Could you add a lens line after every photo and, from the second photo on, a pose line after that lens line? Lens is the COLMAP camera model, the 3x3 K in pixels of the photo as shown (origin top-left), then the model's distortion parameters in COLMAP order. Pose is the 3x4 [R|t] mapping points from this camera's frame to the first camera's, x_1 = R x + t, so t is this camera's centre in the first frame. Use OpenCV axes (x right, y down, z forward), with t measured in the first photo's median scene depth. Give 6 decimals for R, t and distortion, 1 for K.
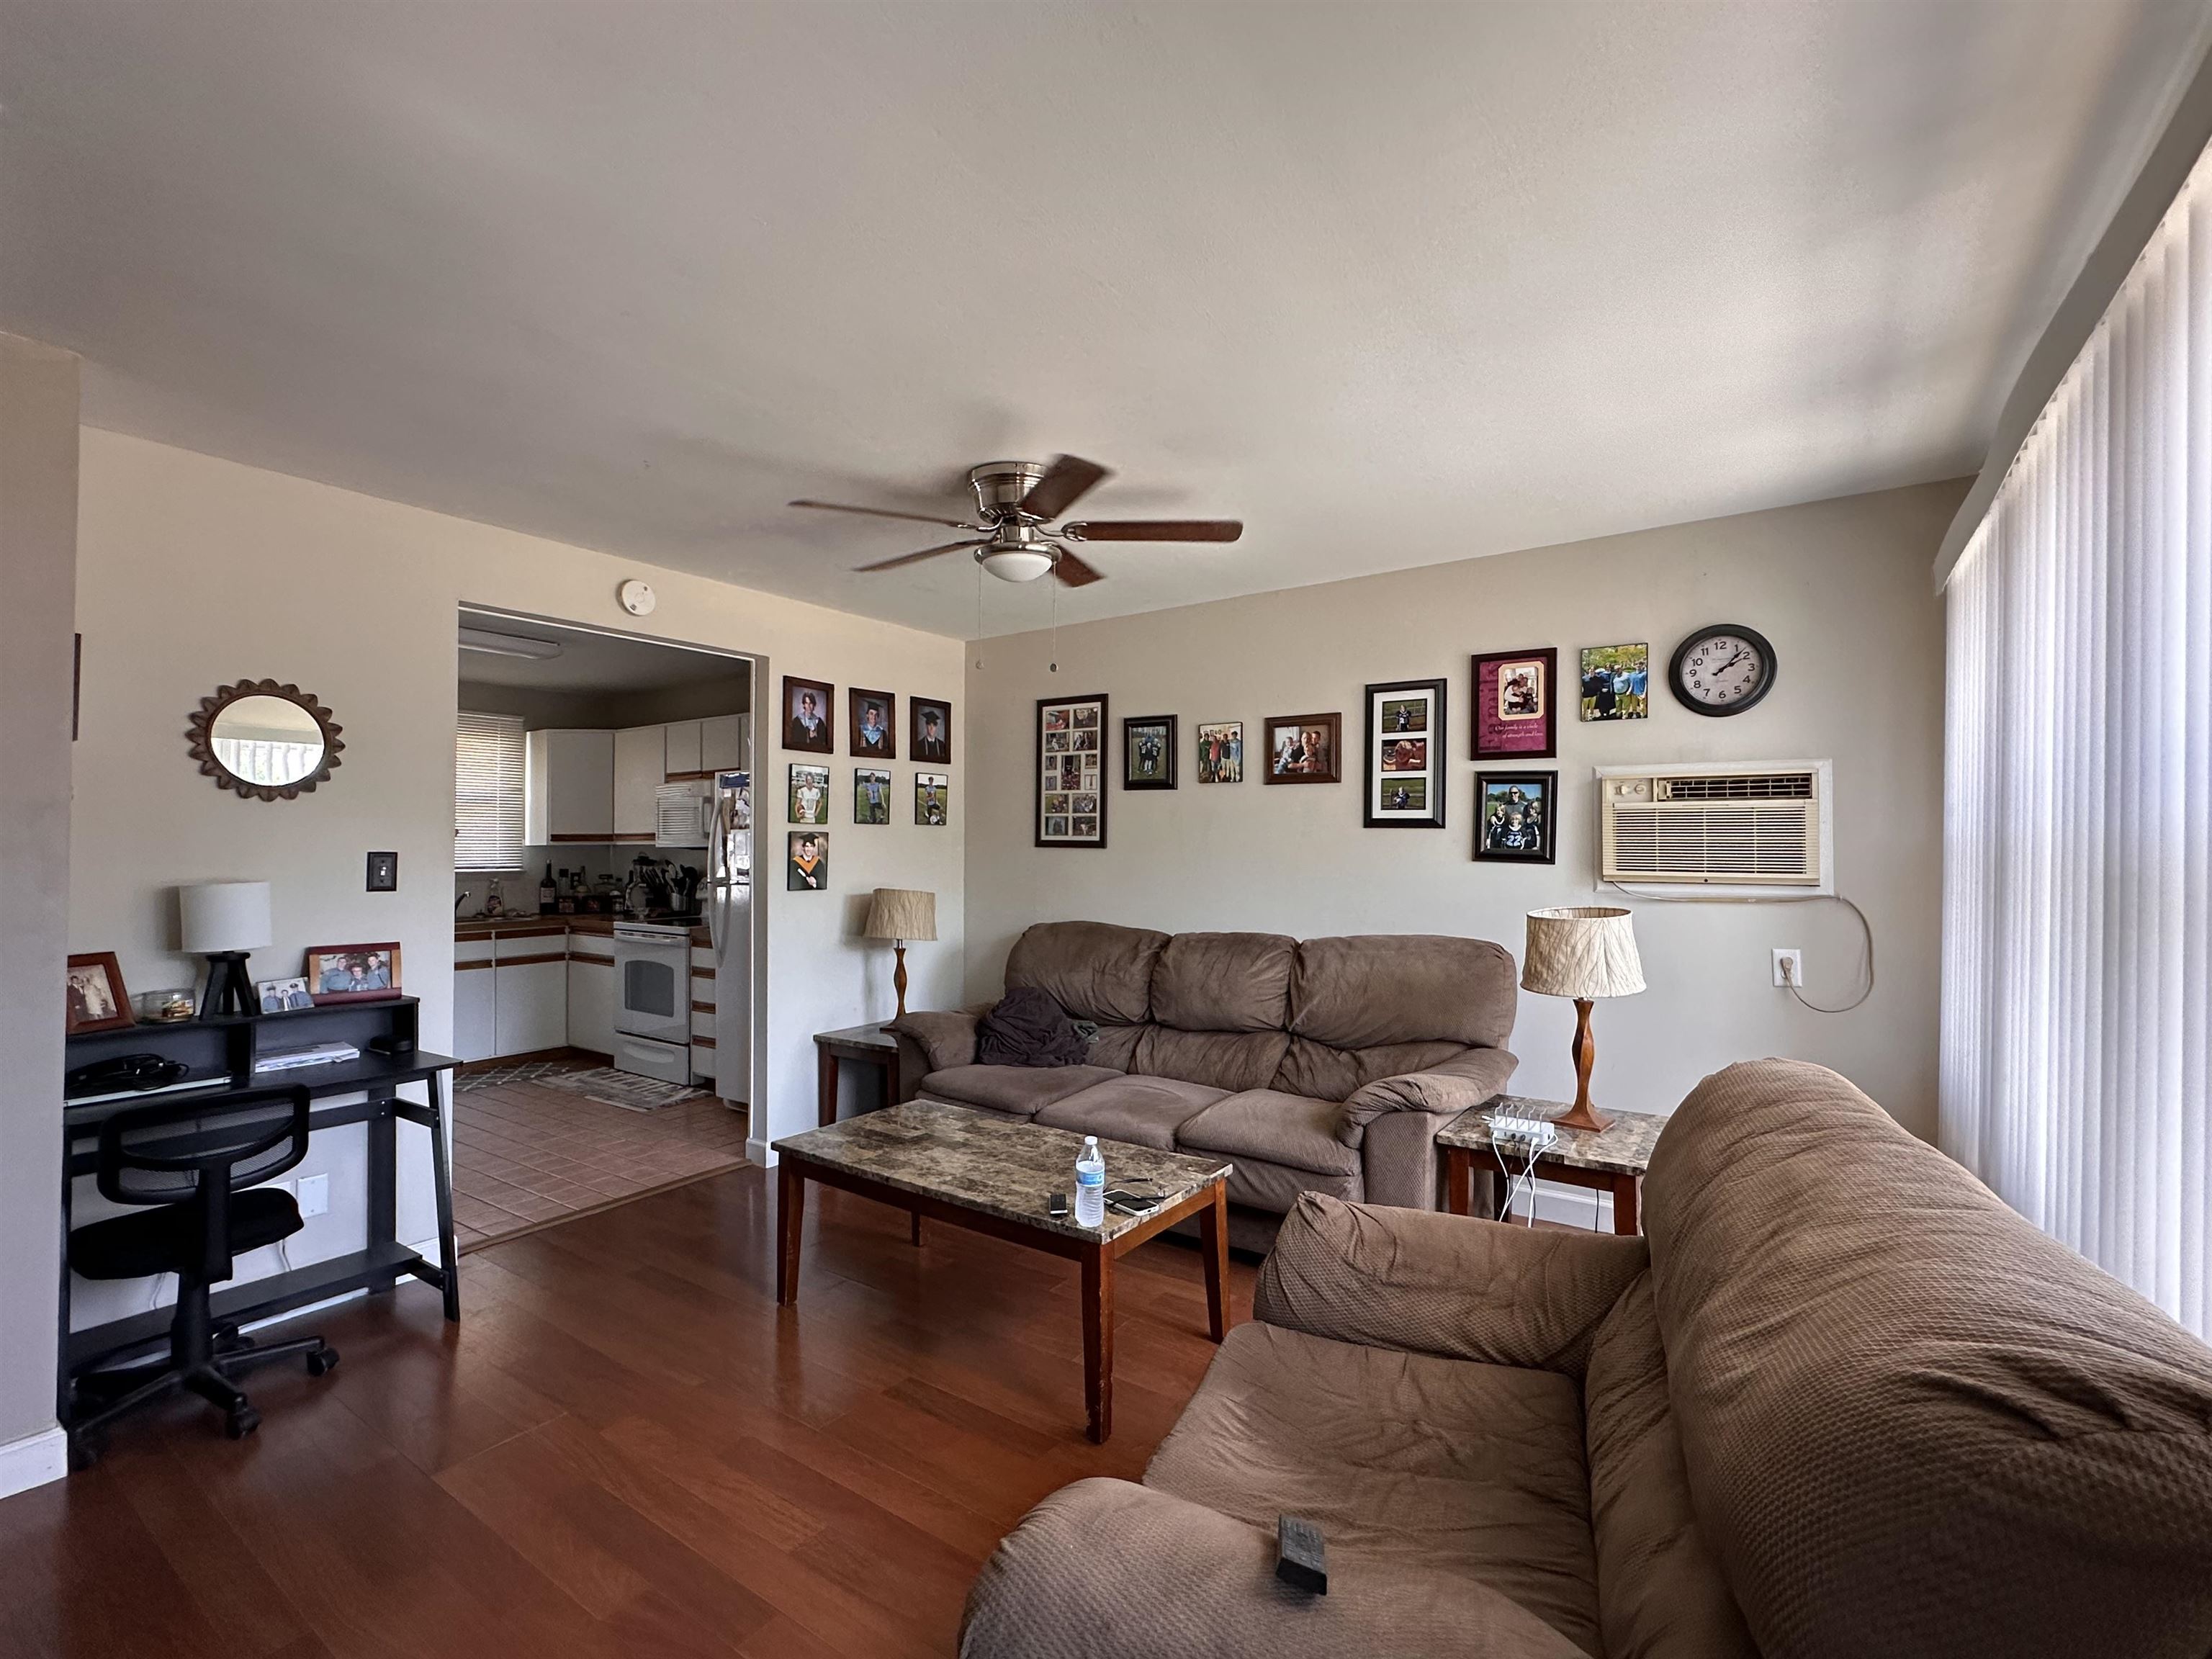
lens RADIAL K [[986.5, 0, 1106.0], [0, 986.5, 829.5], [0, 0, 1]] dist [-0.003538, 0.000663]
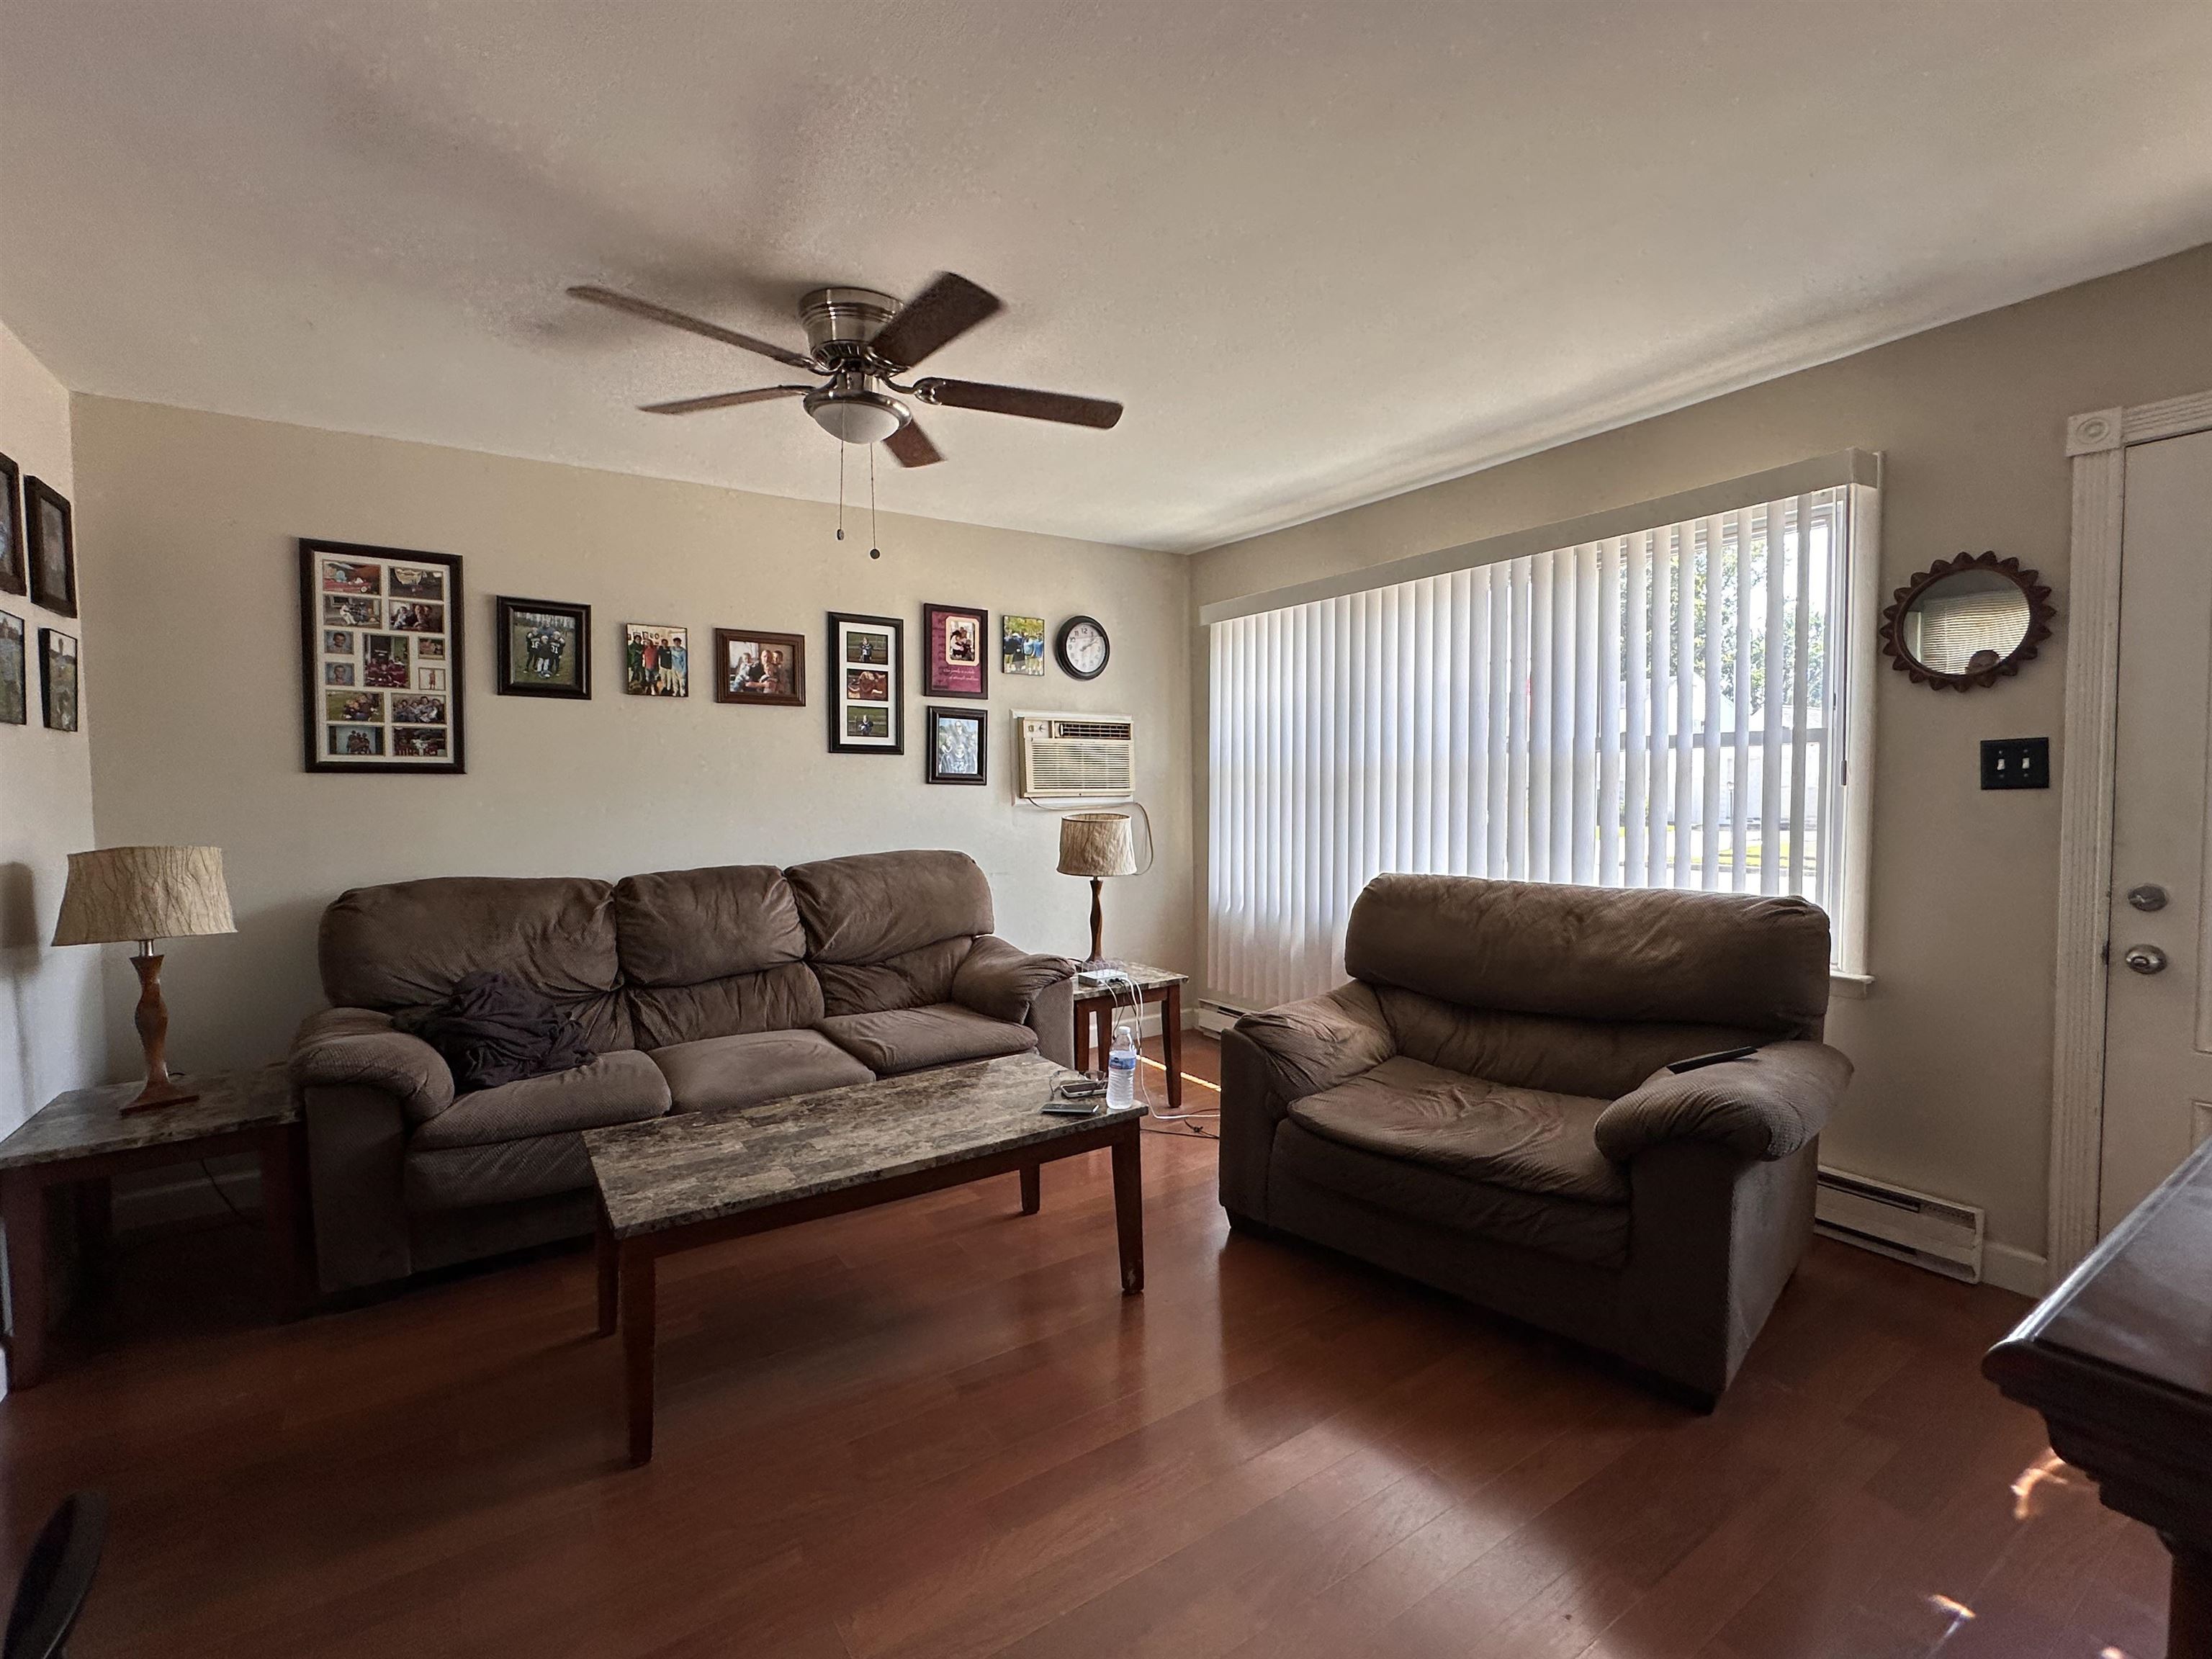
lens RADIAL K [[986.5, 0, 1106.0], [0, 986.5, 829.5], [0, 0, 1]] dist [-0.003538, 0.000663]
pose [[0.366796, -0.046331, 0.929147, -0.558194], [-0.006318, 0.998612, 0.052289, 0.021164], [-0.930280, -0.025050, 0.365994, 0.342871]]
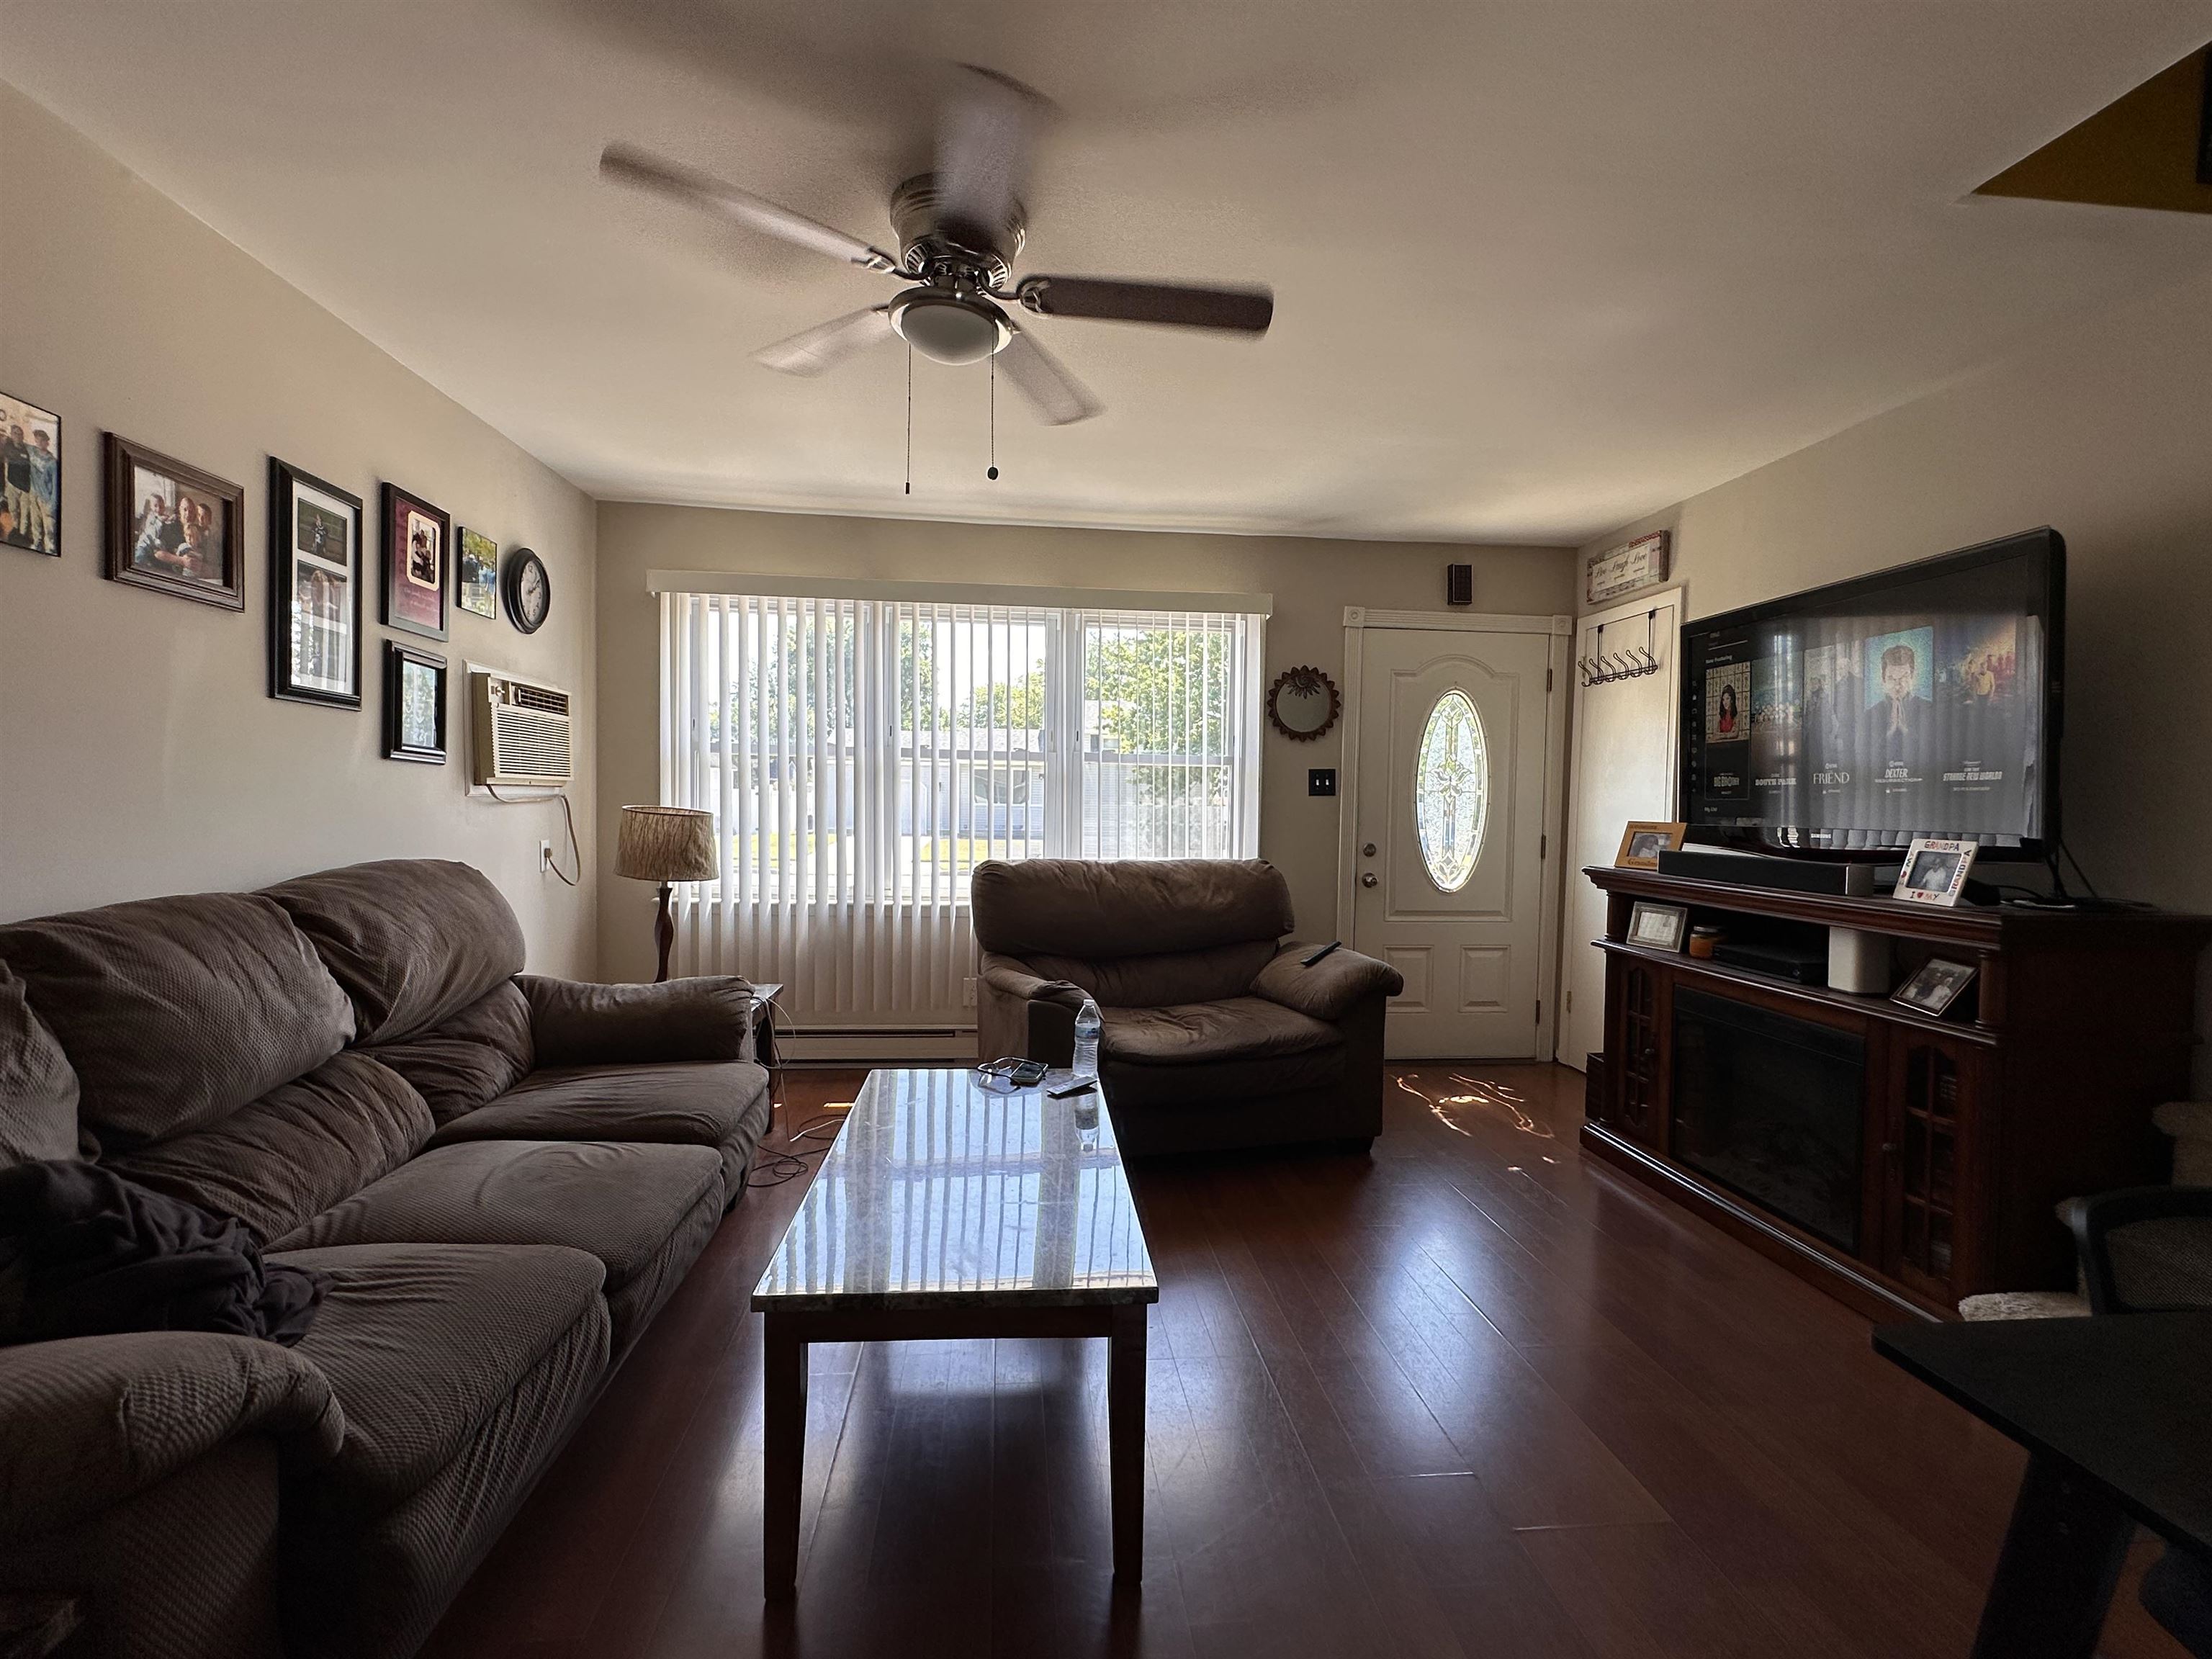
lens RADIAL K [[986.5, 0, 1106.0], [0, 986.5, 829.5], [0, 0, 1]] dist [-0.003538, 0.000663]
pose [[-0.649731, -0.035857, 0.759318, -0.496312], [-0.031409, 0.999300, 0.020314, 0.047399], [-0.759515, -0.010650, -0.650403, 0.958014]]
